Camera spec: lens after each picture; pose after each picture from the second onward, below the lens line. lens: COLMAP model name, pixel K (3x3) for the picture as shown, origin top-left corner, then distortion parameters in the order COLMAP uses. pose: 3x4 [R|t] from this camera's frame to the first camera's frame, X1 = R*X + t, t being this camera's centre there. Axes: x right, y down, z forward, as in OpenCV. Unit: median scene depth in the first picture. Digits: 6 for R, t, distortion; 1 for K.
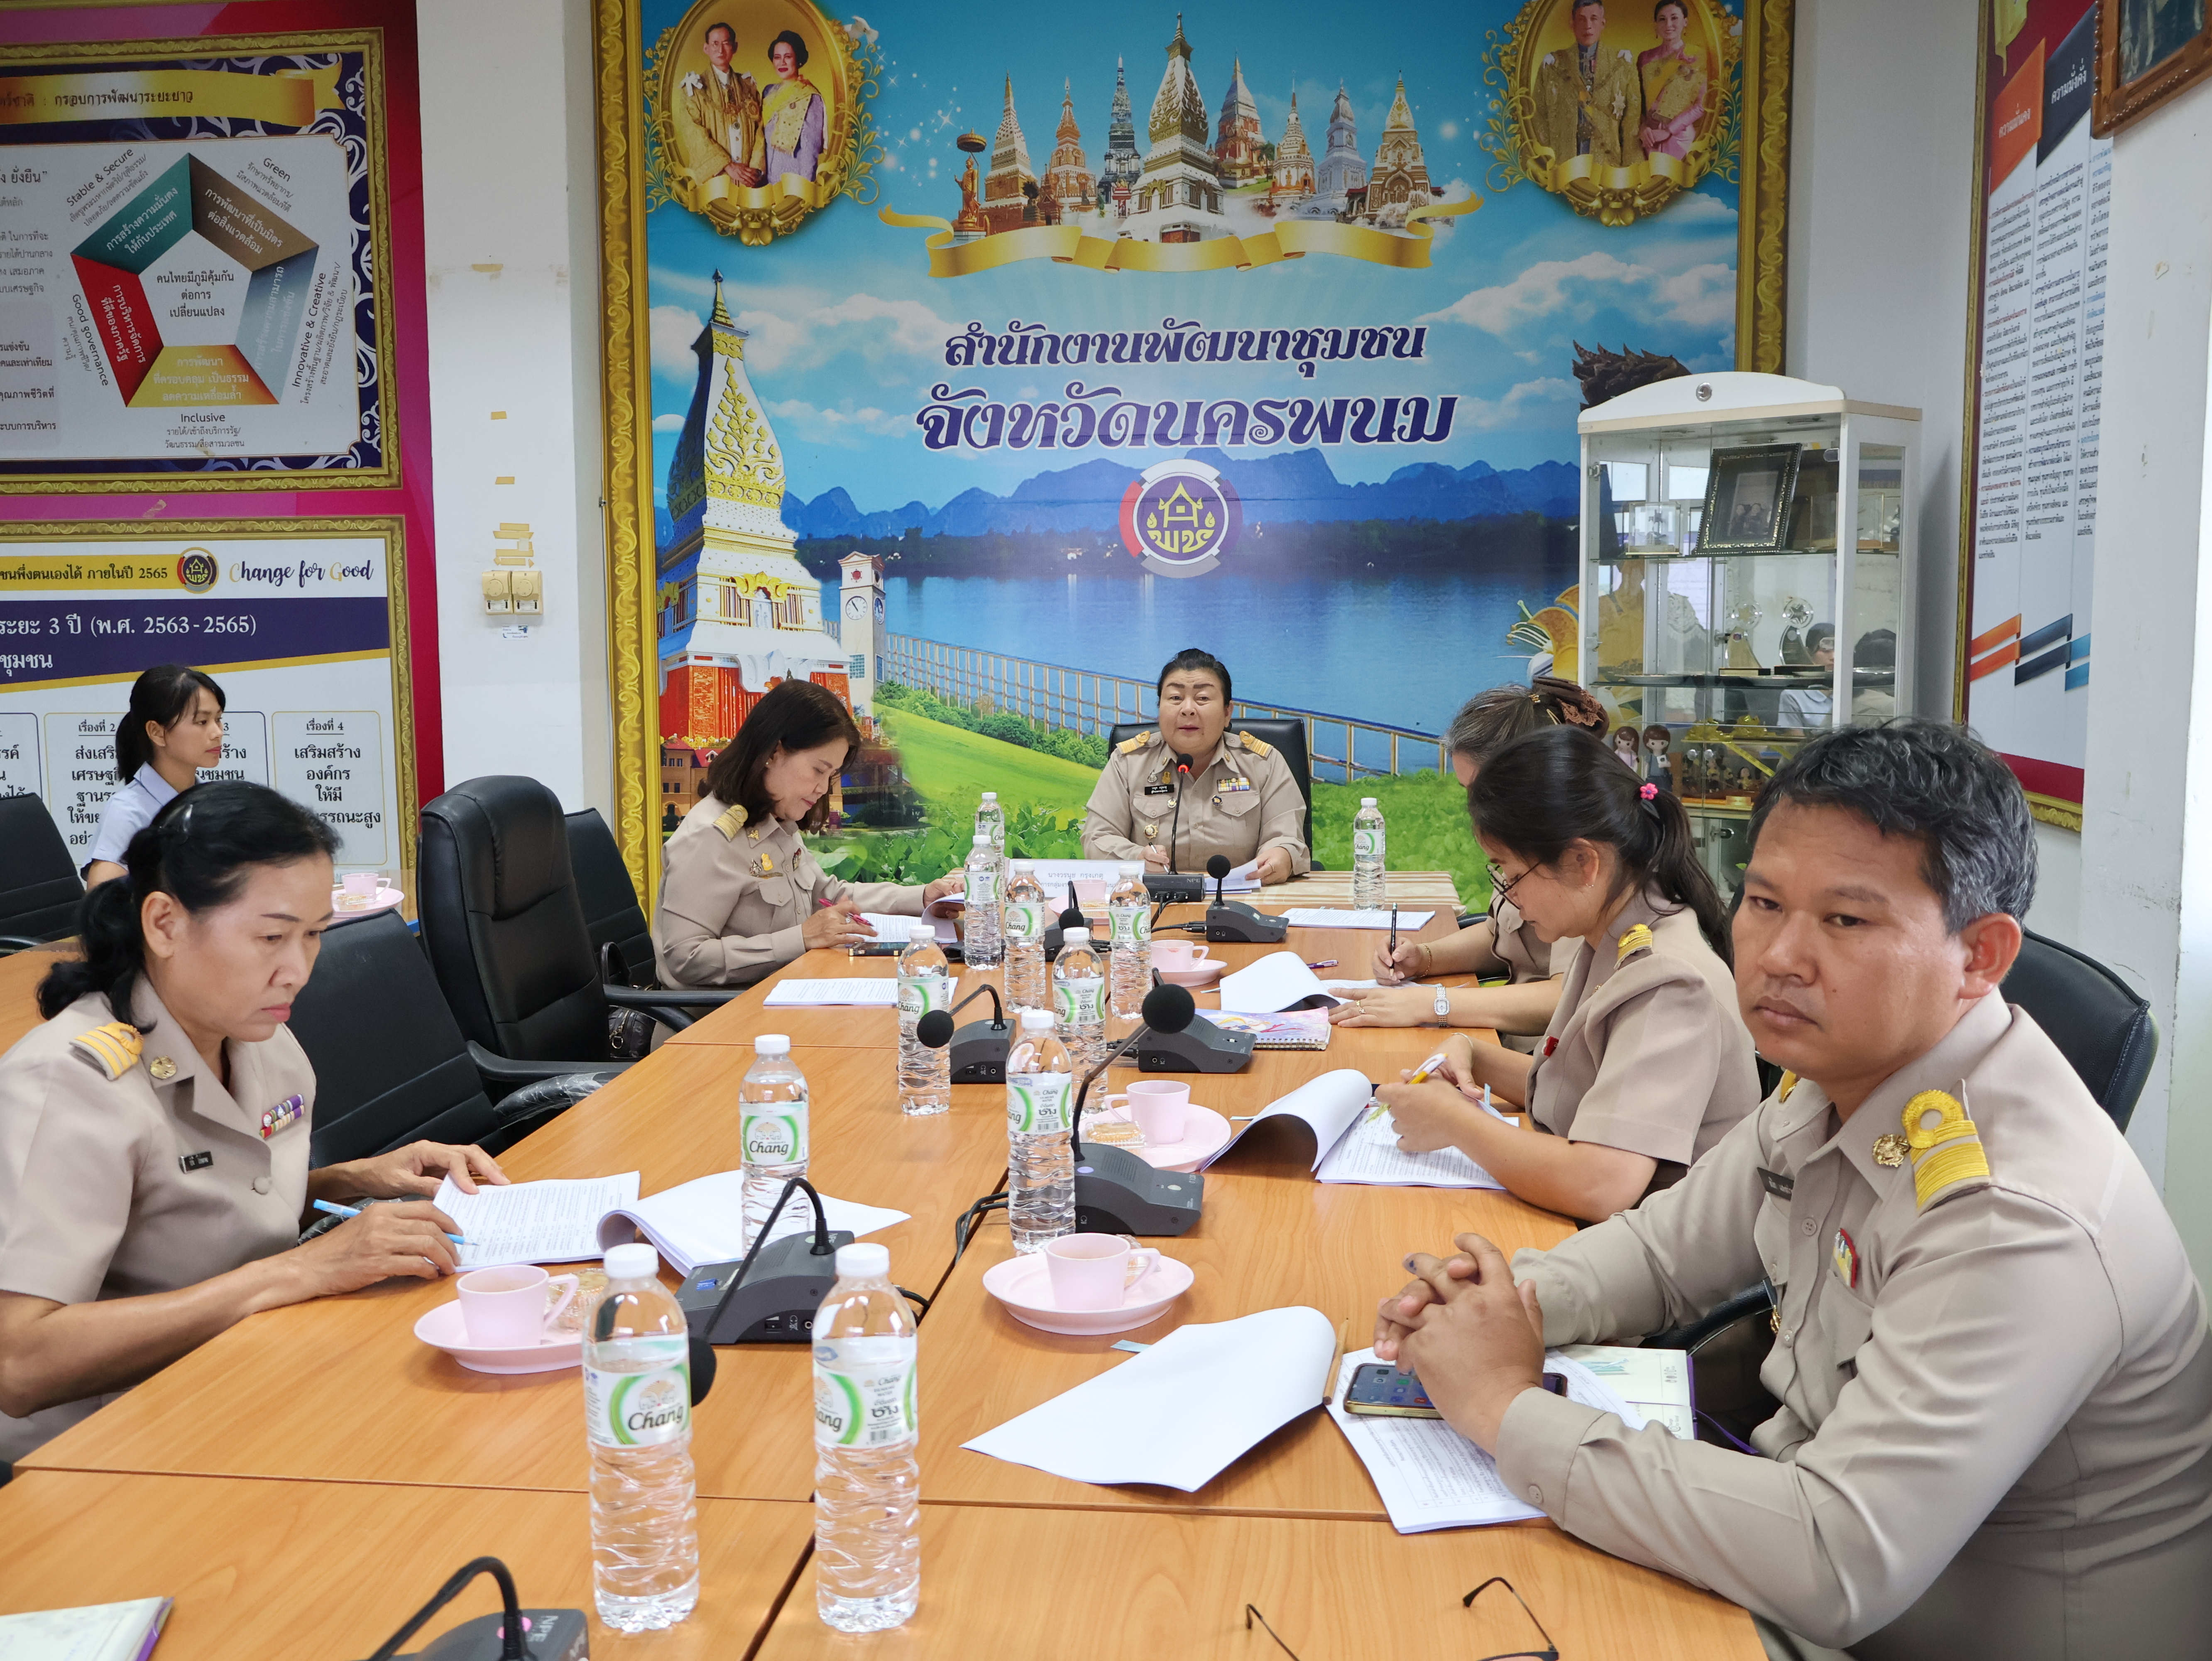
lens RADIAL K [[2086.9, 0, 1106.0], [0, 2086.9, 830.5], [0, 0, 1]] dist [-0.009251, 0.012356]
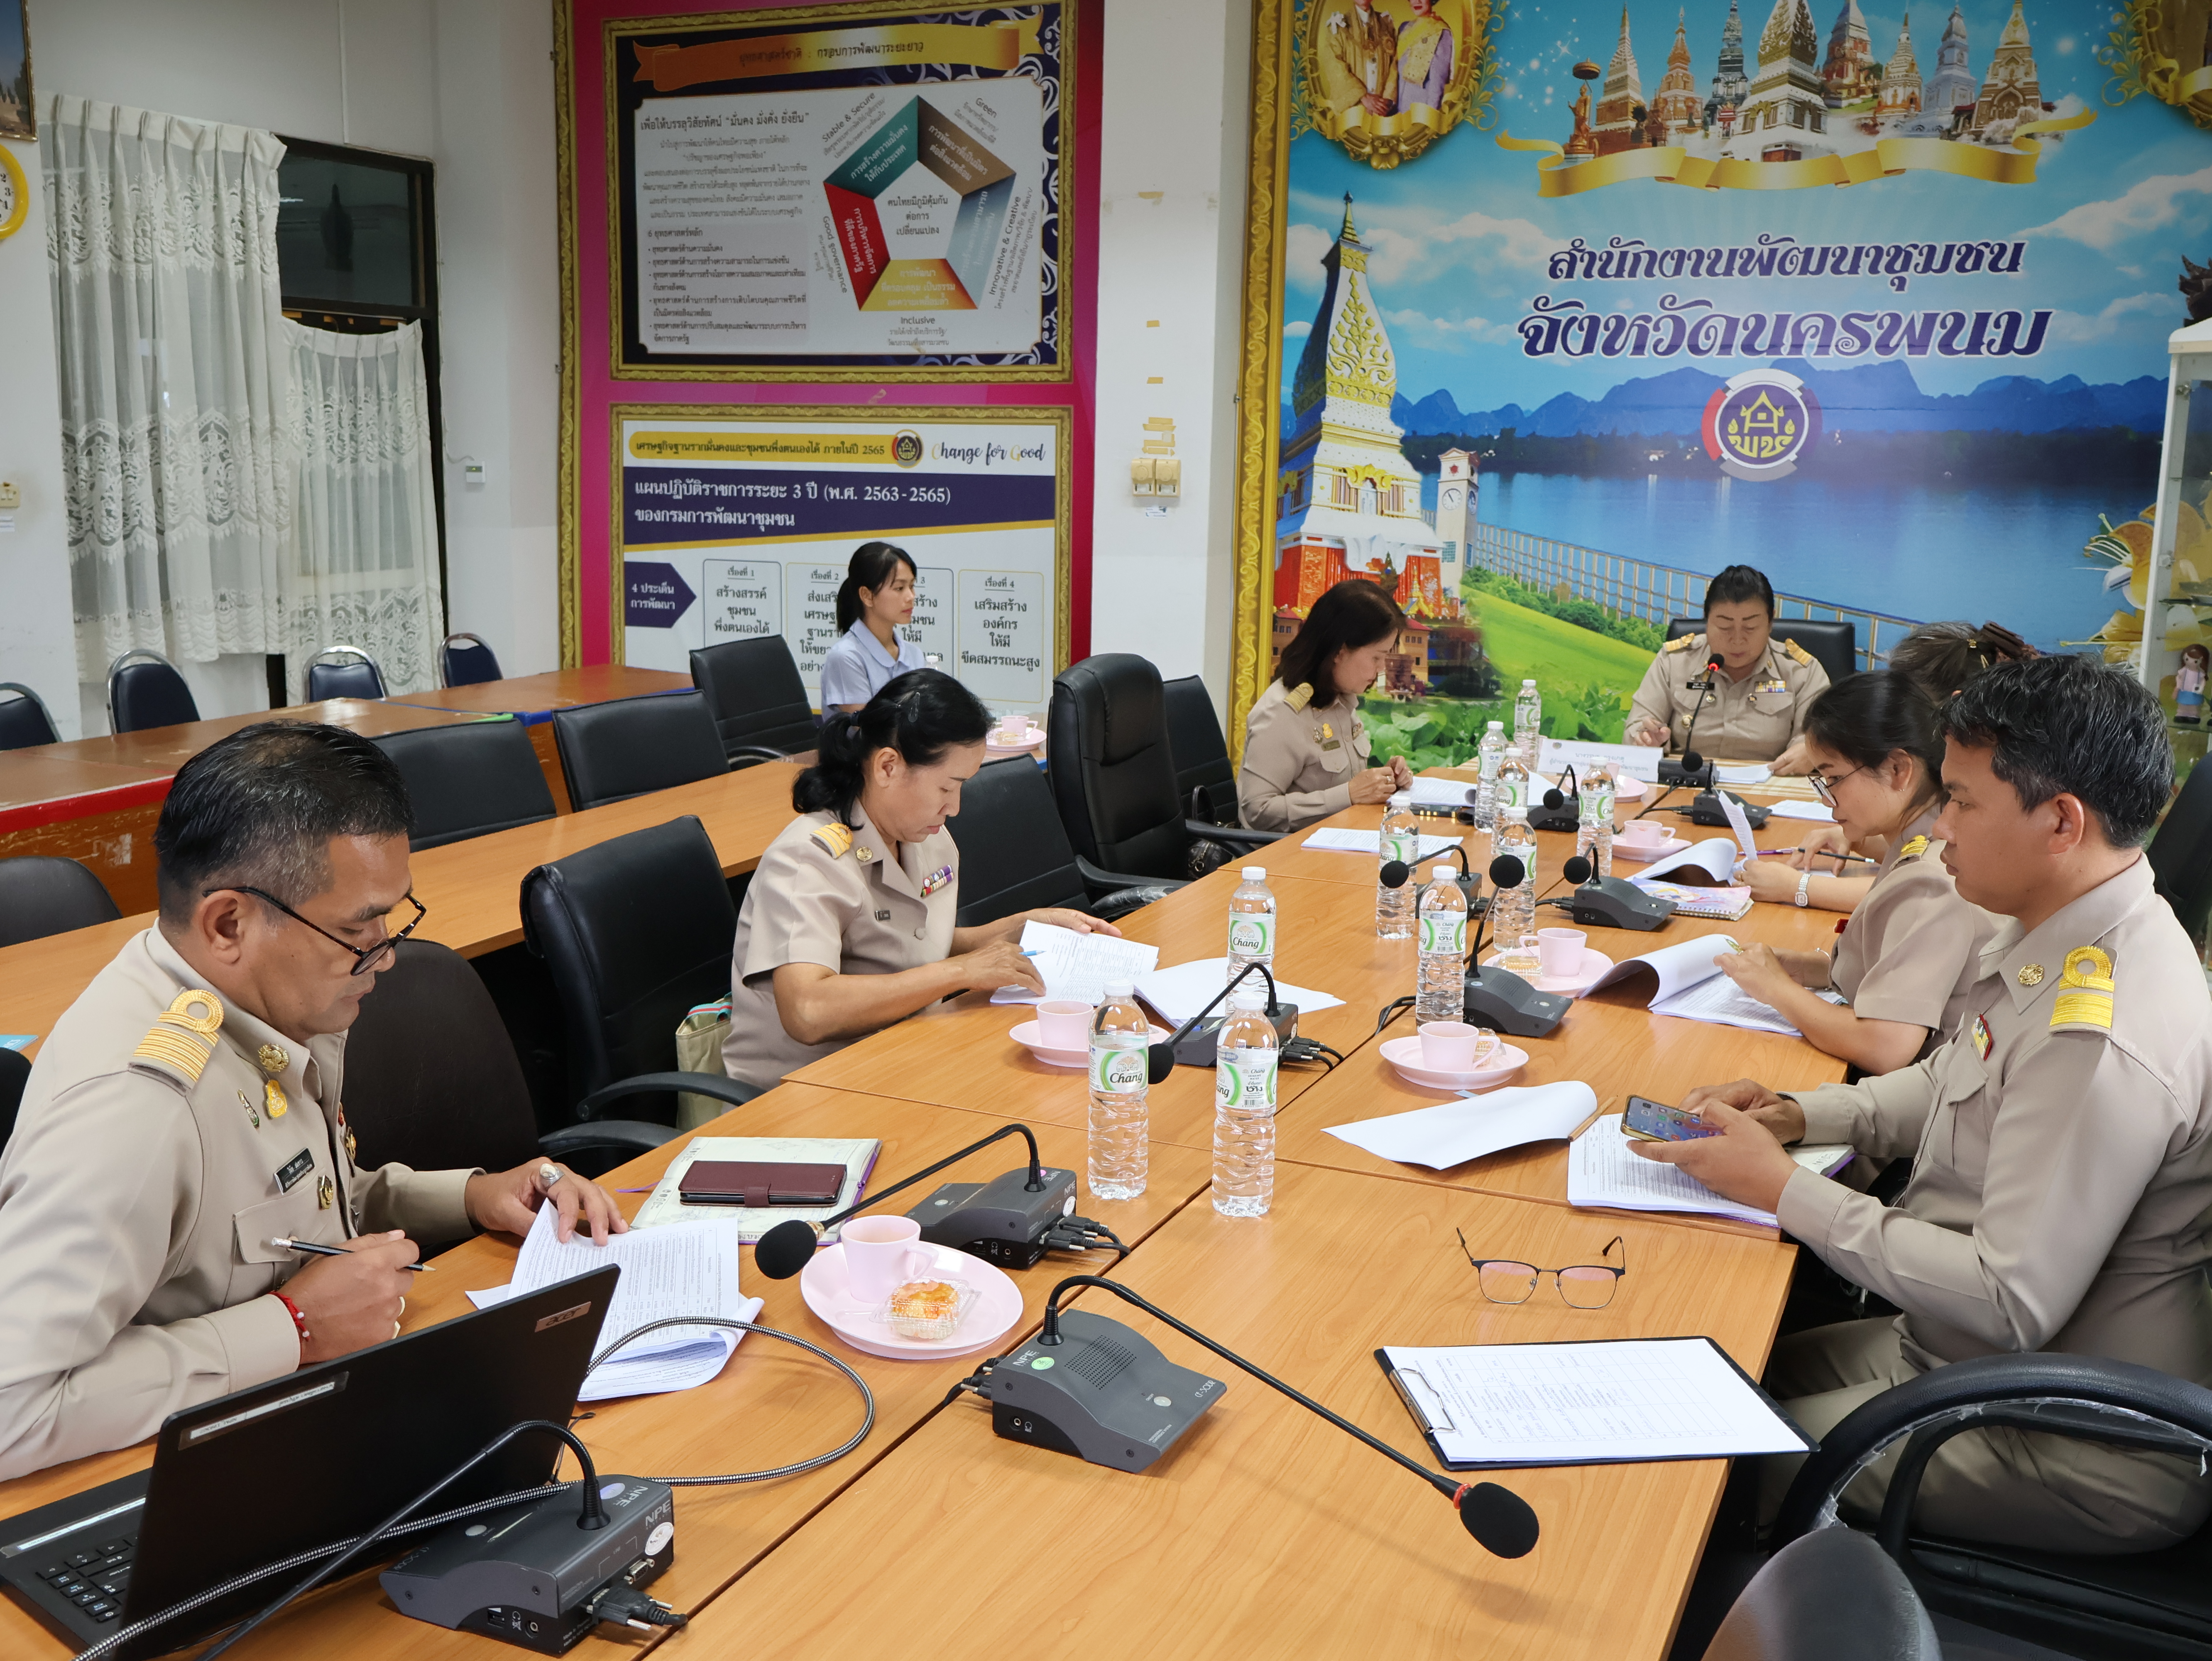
lens RADIAL K [[2086.9, 0, 1106.0], [0, 2086.9, 830.5], [0, 0, 1]] dist [-0.009251, 0.012356]
pose [[0.950466, 0.079737, -0.300426, 0.053759], [-0.057106, 0.994880, 0.083386, -0.013078], [0.305537, -0.062100, 0.950153, -0.126143]]
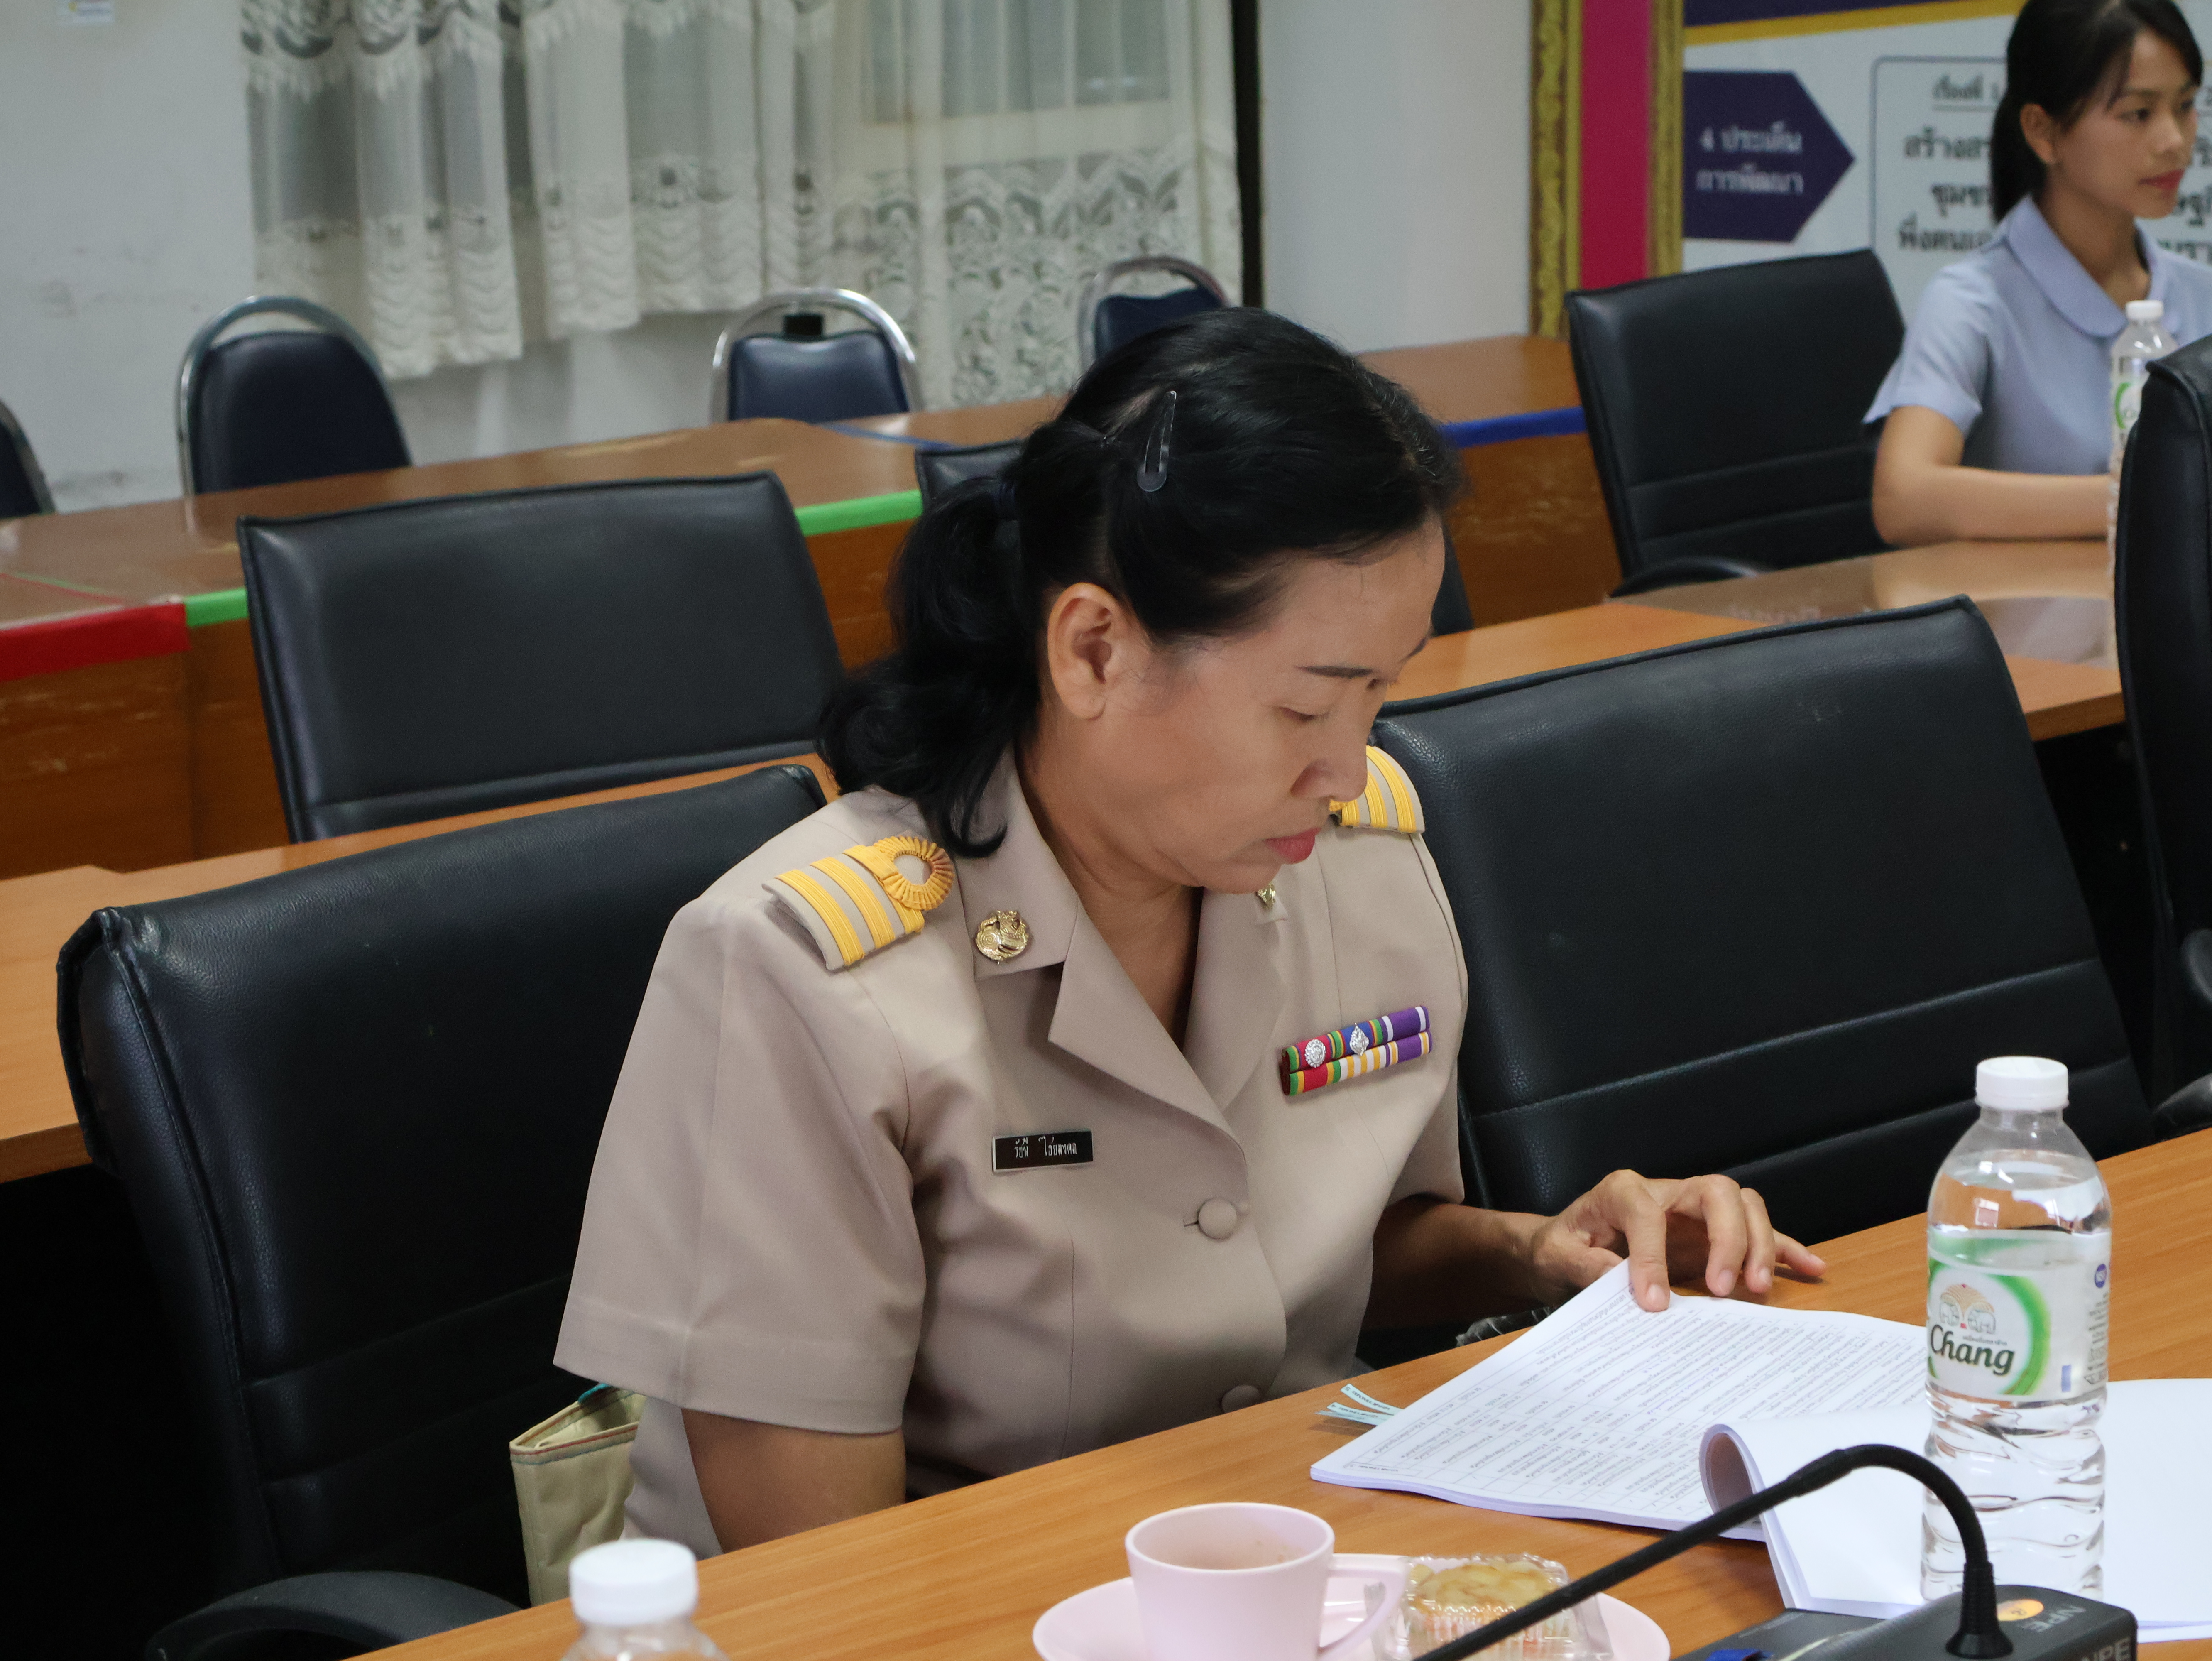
lens RADIAL K [[4972.4, 0, 1106.0], [0, 4972.4, 830.5], [0, 0, 1]] dist [0.083606, 0.279613]
pose [[0.725392, 0.122146, -0.677412, 0.100390], [-0.049685, 0.990854, 0.125459, -0.017055], [0.686540, -0.057350, 0.724826, 0.055530]]
